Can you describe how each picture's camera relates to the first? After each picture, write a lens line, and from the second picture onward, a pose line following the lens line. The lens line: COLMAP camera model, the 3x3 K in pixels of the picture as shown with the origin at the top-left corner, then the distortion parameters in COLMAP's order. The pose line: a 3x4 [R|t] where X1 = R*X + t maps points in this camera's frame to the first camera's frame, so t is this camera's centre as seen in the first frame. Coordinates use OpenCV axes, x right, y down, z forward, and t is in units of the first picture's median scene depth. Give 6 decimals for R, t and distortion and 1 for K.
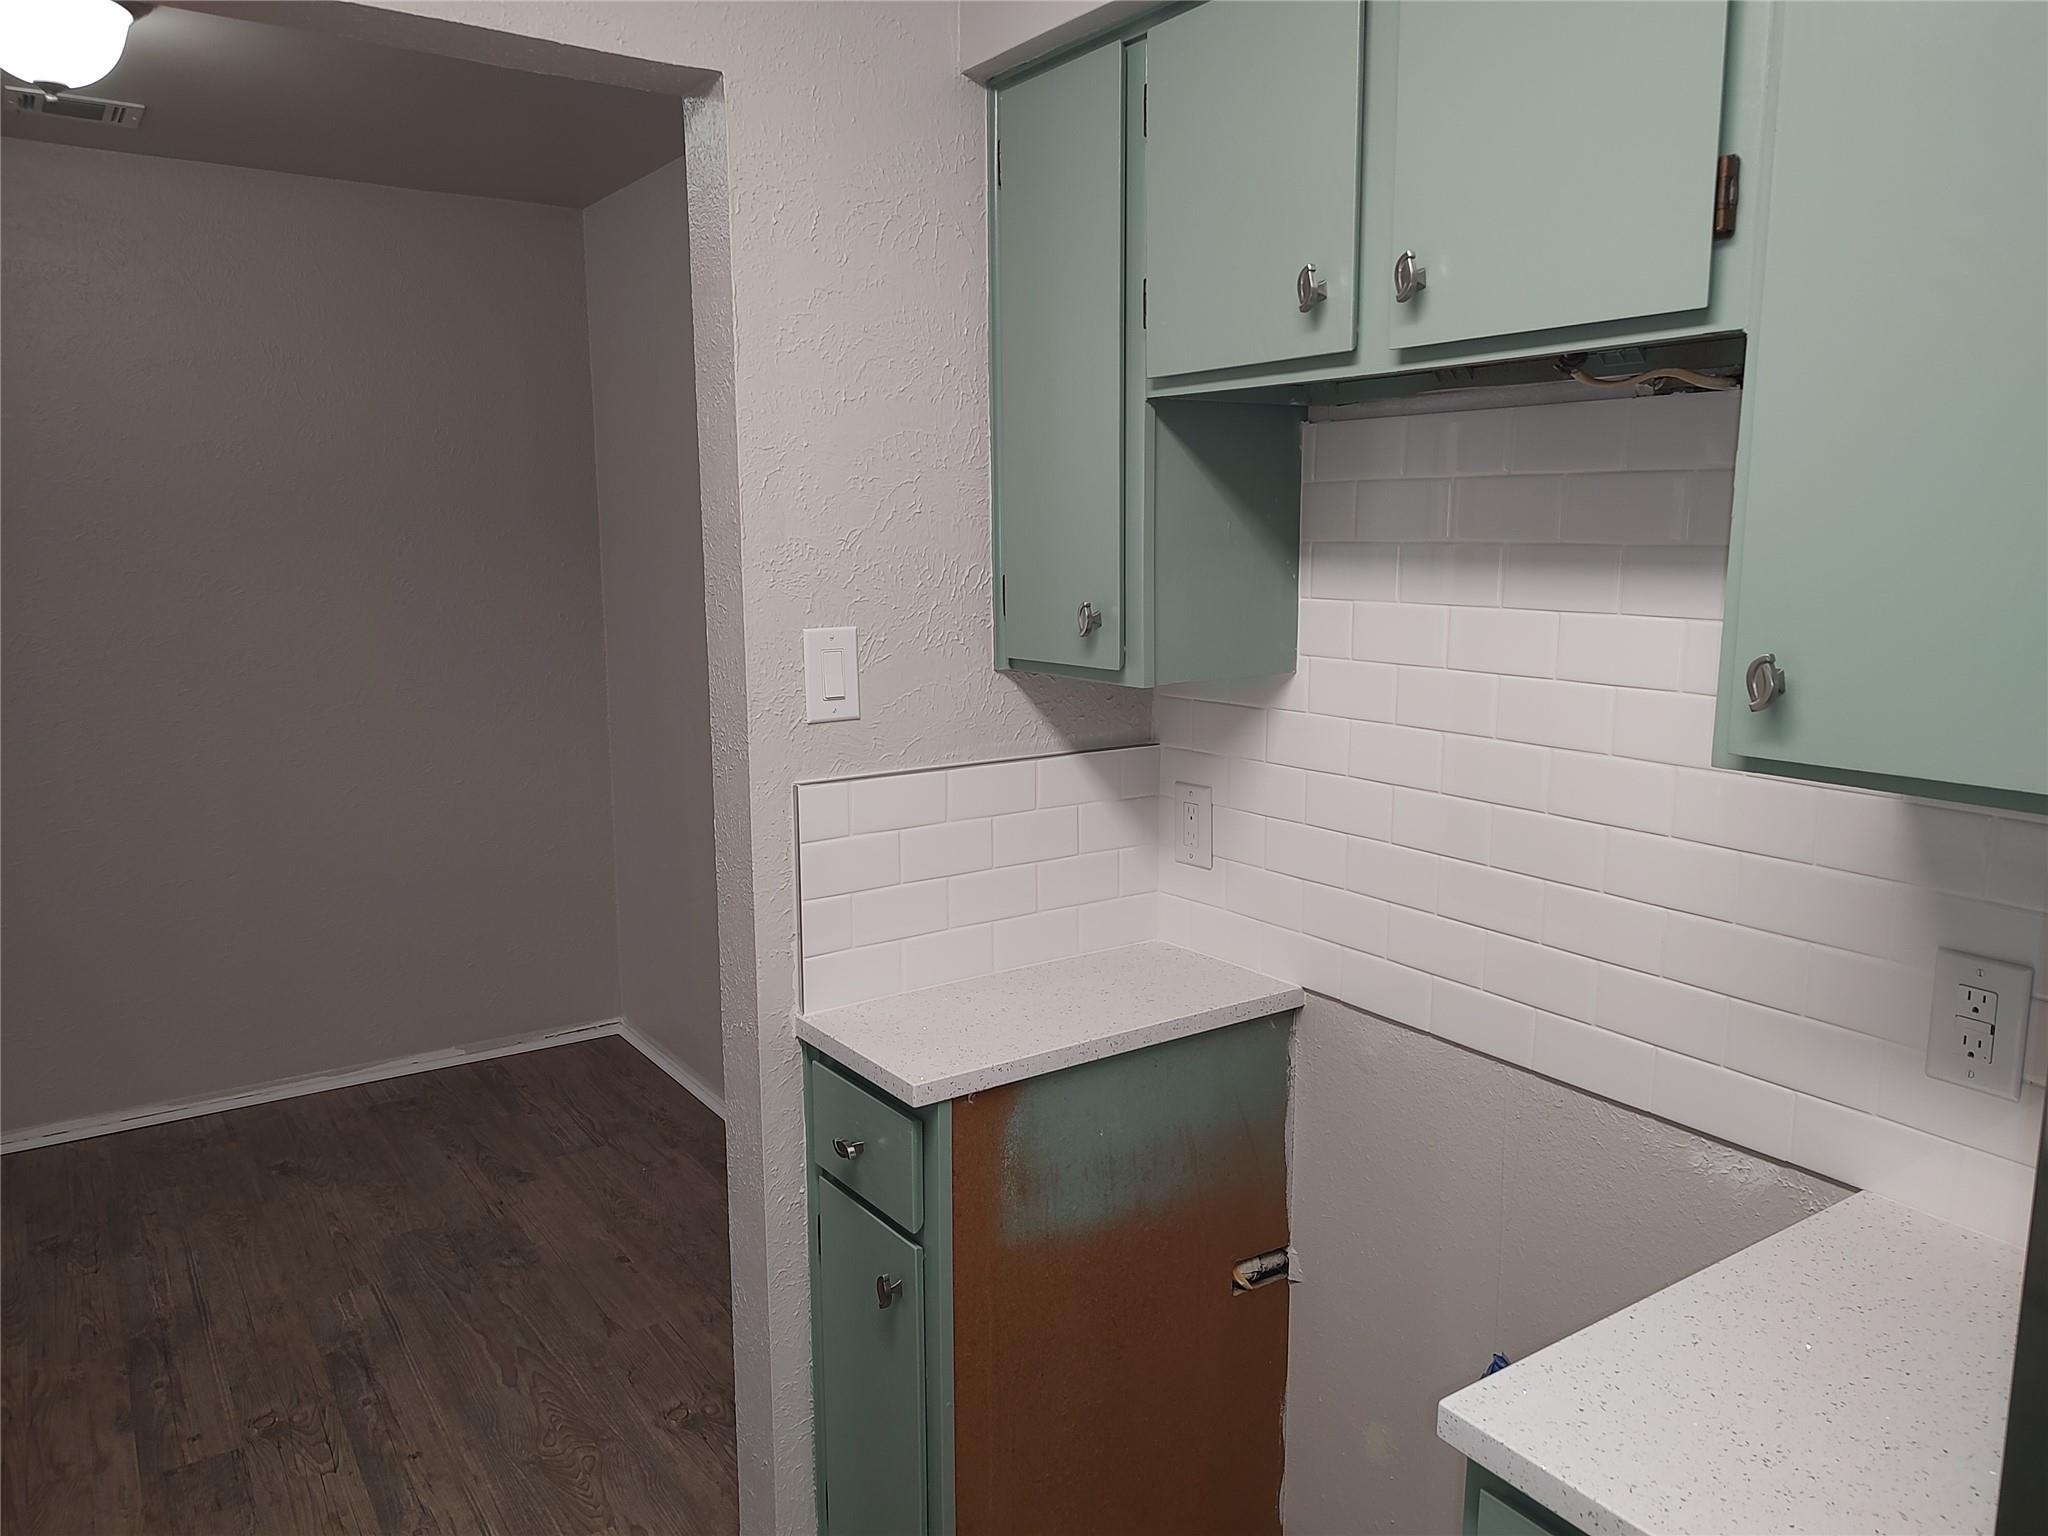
lens RADIAL K [[1466.4, 0, 1041.1], [0, 1466.4, 768.4], [0, 0, 1]] dist [0.031056, -0.026401]
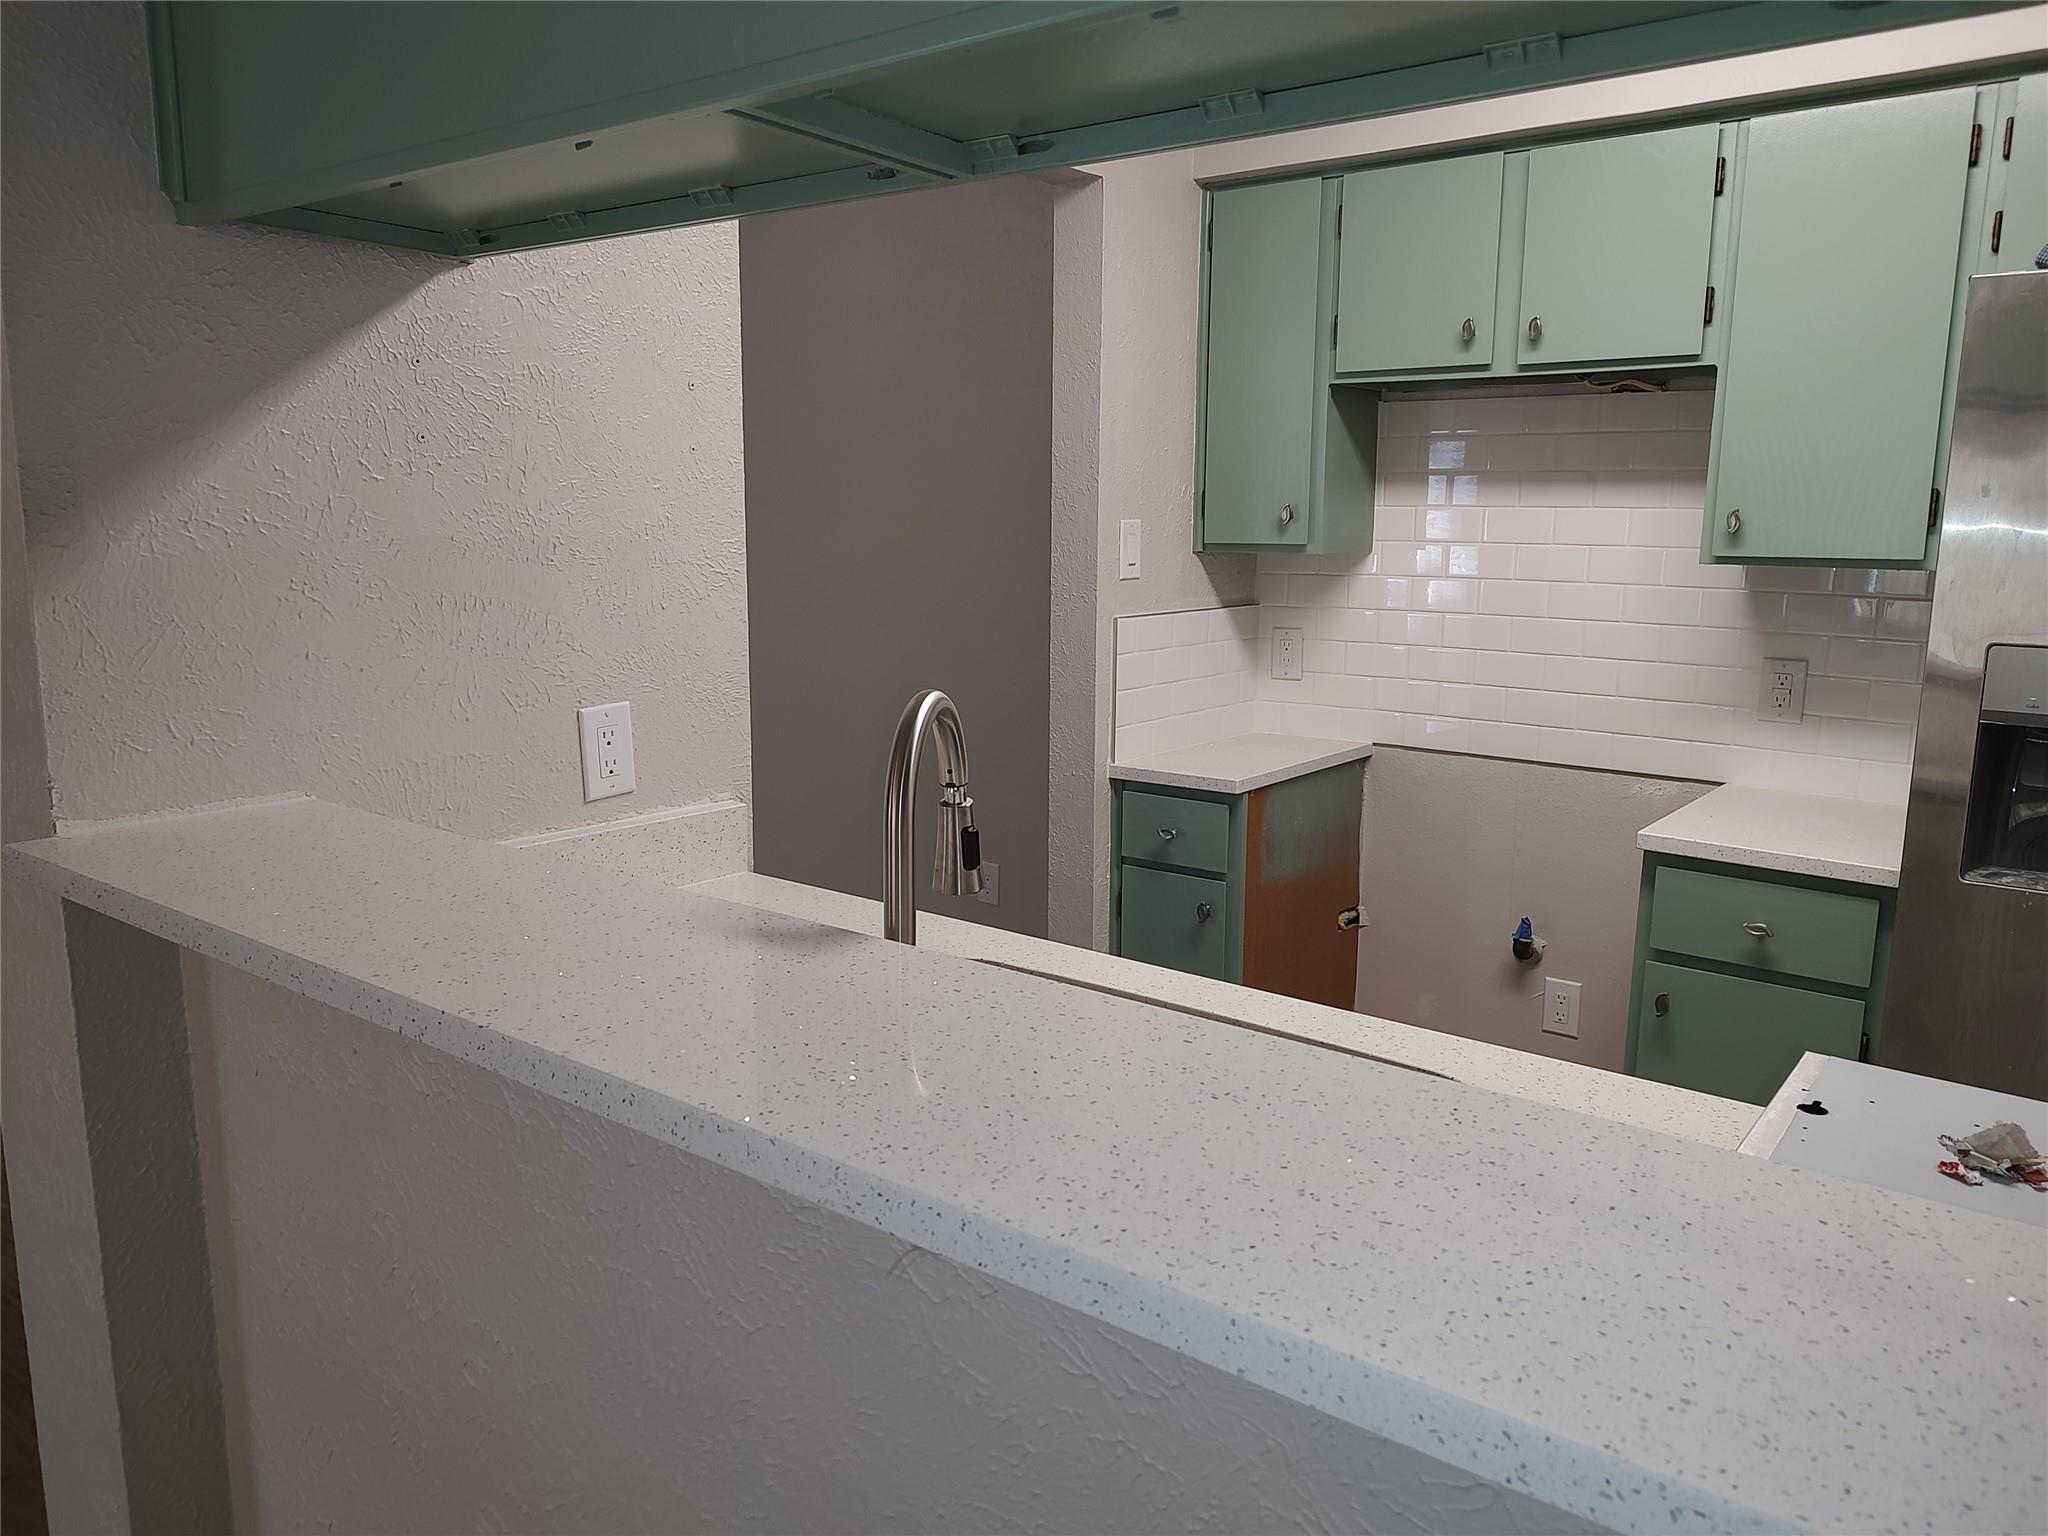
lens RADIAL K [[1466.4, 0, 1034.9], [0, 1466.4, 769.6], [0, 0, 1]] dist [0.031056, -0.026401]
pose [[0.954448, -0.041628, 0.295459, -0.778873], [0.038149, 0.999118, 0.017531, 0.155182], [-0.295928, -0.005461, 0.955195, -0.545154]]
